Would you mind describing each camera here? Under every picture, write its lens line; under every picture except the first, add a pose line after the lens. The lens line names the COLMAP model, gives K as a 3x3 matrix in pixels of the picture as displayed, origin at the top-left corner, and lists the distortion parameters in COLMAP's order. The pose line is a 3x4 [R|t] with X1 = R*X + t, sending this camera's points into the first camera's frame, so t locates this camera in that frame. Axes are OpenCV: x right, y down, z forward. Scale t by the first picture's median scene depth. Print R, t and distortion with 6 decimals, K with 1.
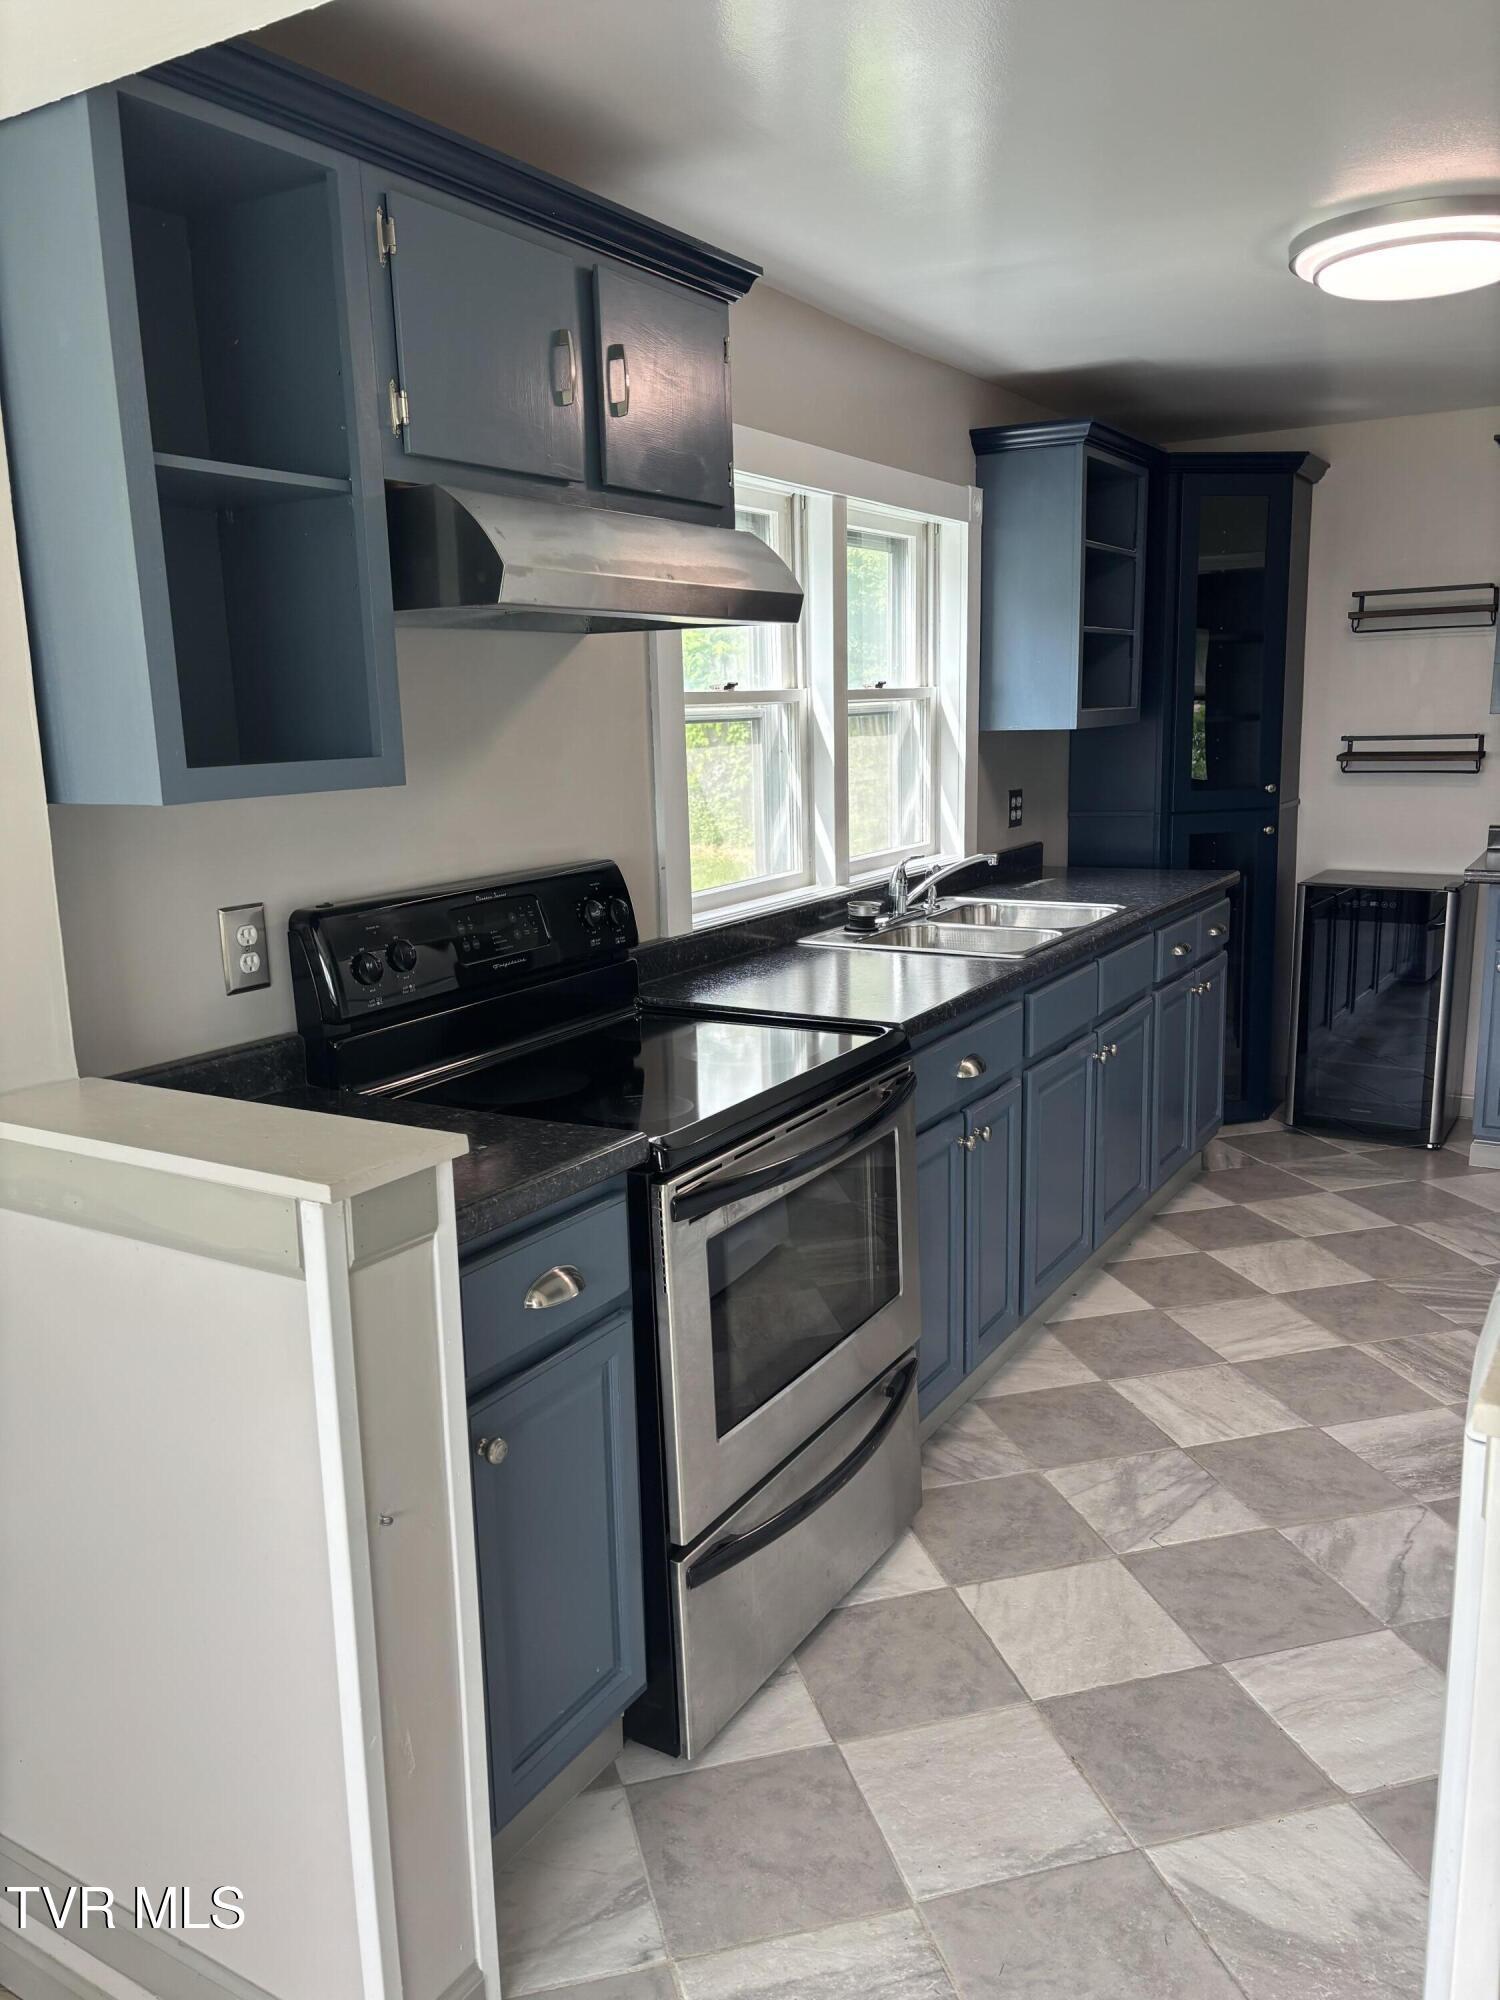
lens RADIAL K [[1518.7, 0, 748.3], [0, 1518.7, 998.0], [0, 0, 1]] dist [0.059325, -0.044171]
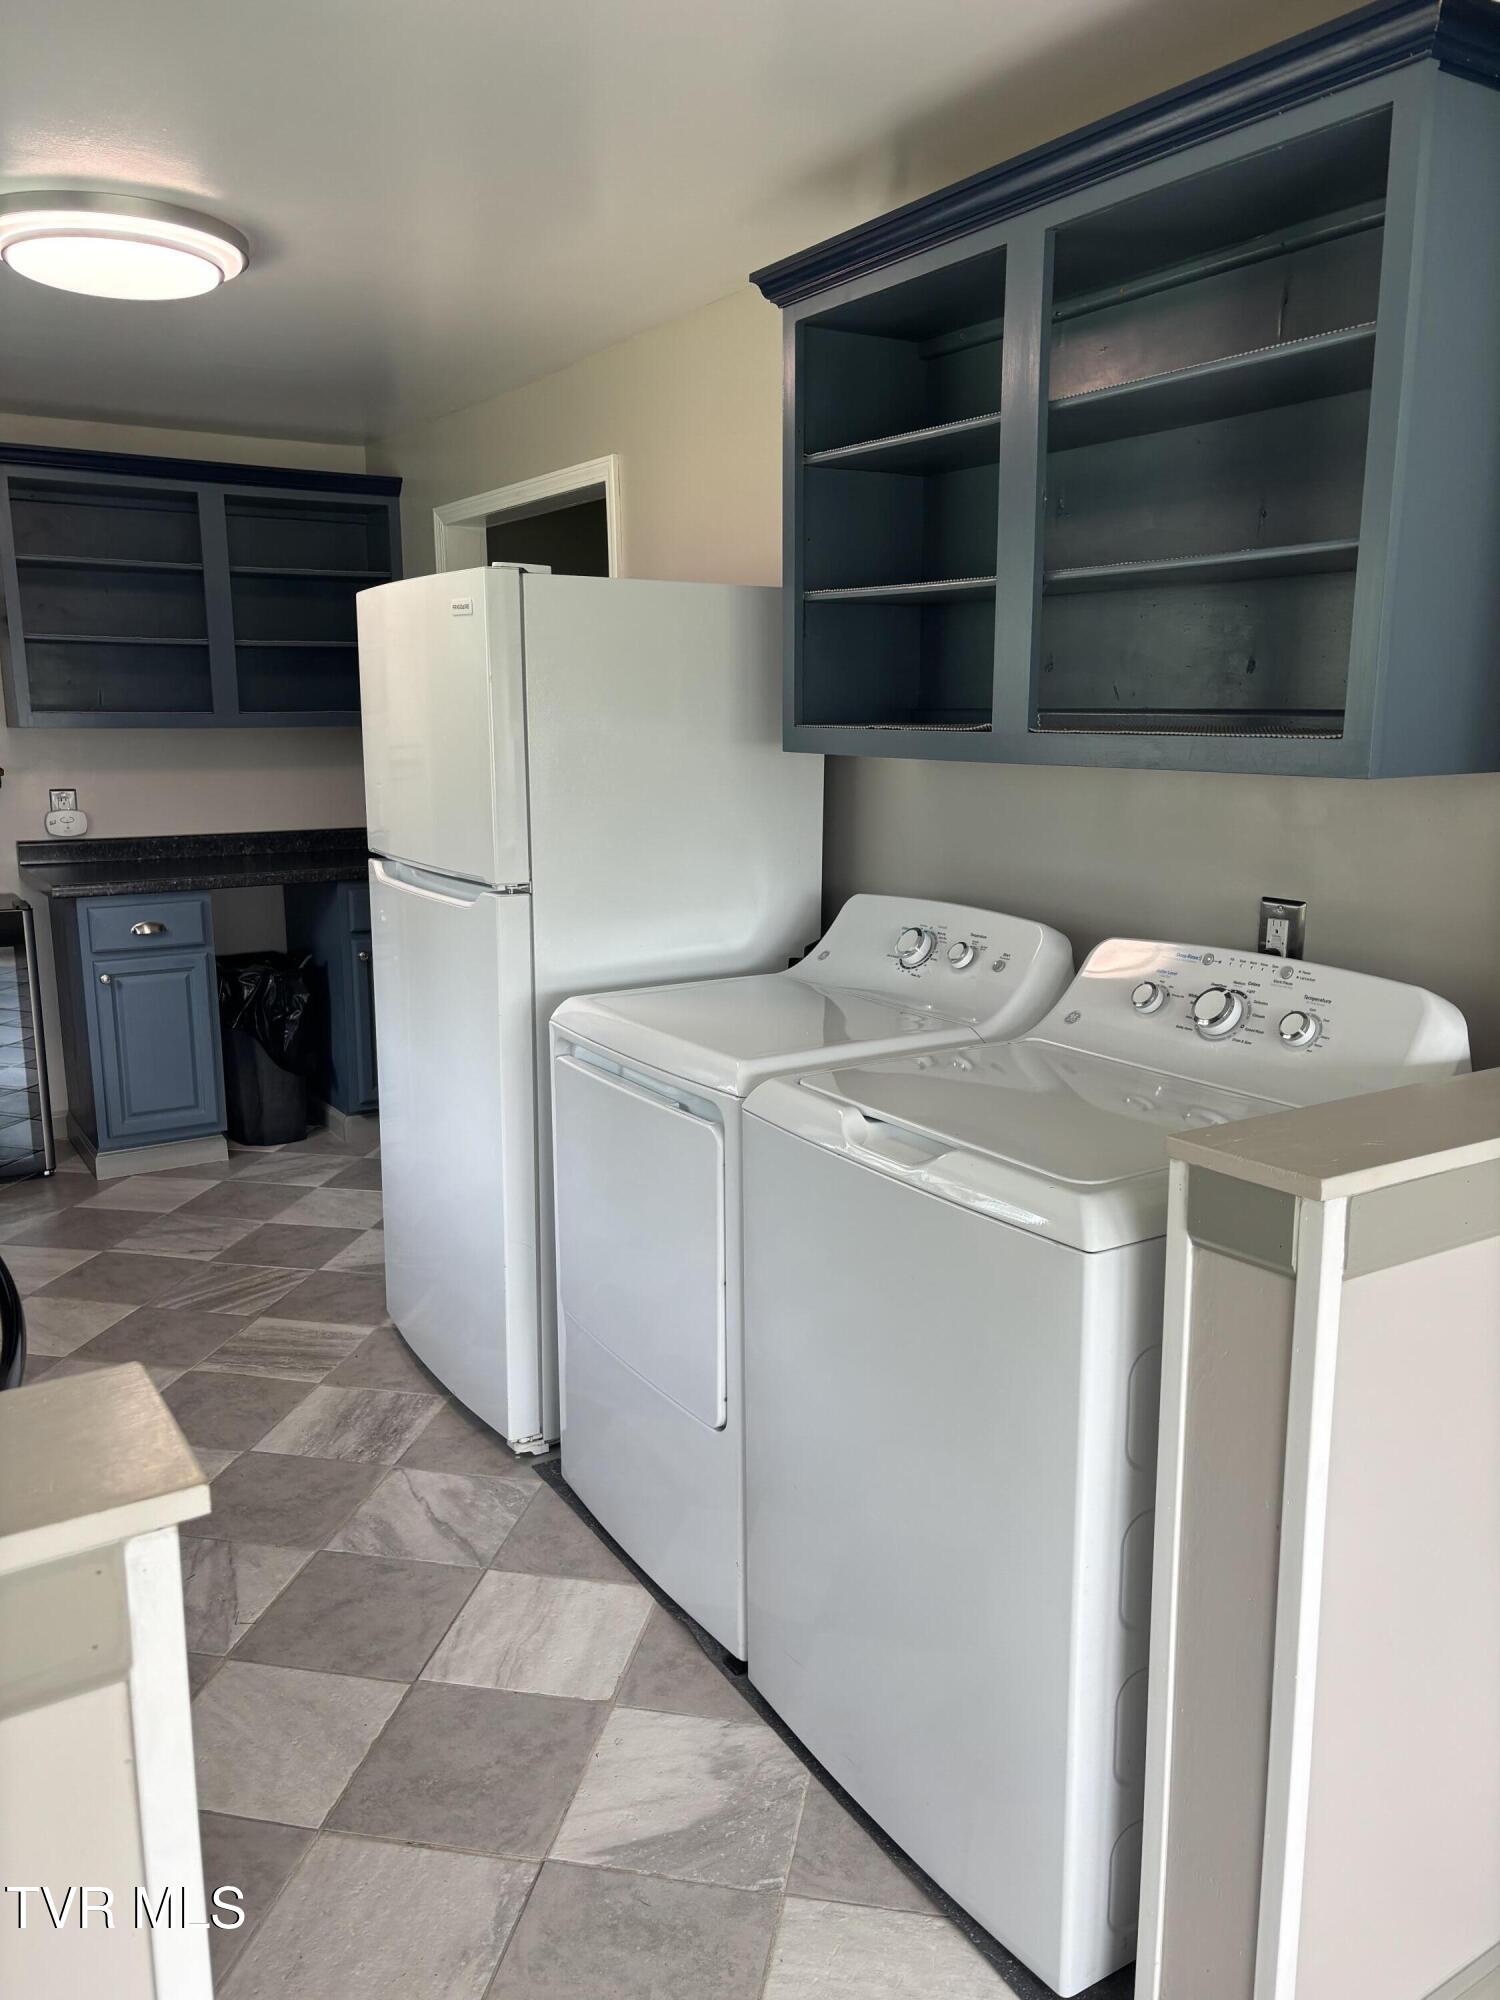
lens RADIAL K [[1518.7, 0, 746.4], [0, 1518.7, 1001.9], [0, 0, 1]] dist [0.059325, -0.044171]
pose [[0.459582, -0.152482, 0.874948, -0.405423], [0.162239, 0.982989, 0.086092, -0.047555], [-0.873191, 0.102384, 0.476502, 0.310081]]
